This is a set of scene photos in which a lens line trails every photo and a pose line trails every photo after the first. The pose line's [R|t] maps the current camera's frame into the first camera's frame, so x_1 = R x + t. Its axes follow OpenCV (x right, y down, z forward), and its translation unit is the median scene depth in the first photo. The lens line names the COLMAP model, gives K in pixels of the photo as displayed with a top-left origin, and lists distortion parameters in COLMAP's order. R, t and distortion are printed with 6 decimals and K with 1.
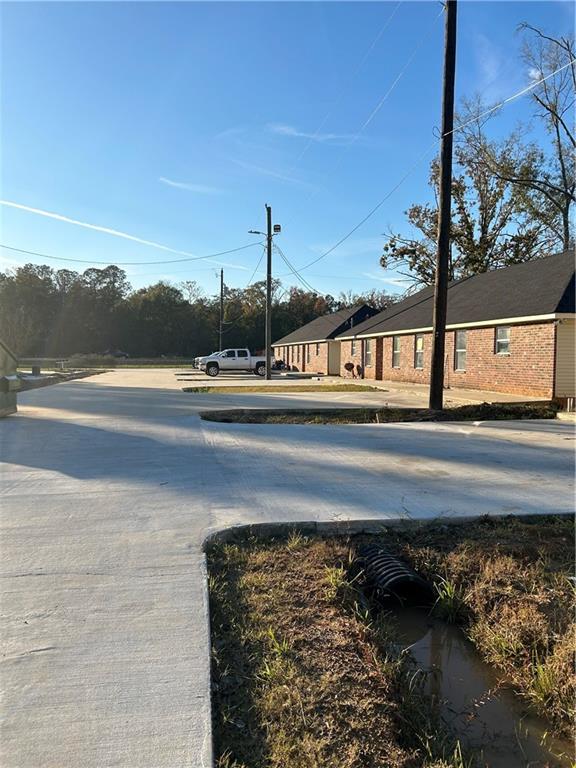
lens RADIAL K [[607.4, 0, 287.7], [0, 607.4, 385.2], [0, 0, 1]] dist [0.033621, 0.000059]
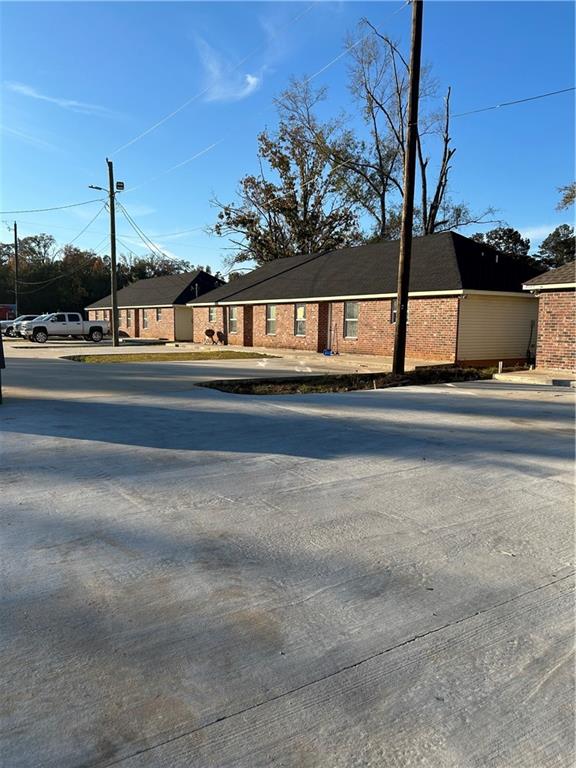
lens RADIAL K [[588.8, 0, 288.8], [0, 588.8, 387.5], [0, 0, 1]] dist [0.058175, -0.031128]
pose [[0.920728, -0.036573, 0.388486, -0.149941], [0.010790, 0.997603, 0.068345, -0.004976], [-0.390055, -0.058735, 0.918916, 0.028928]]
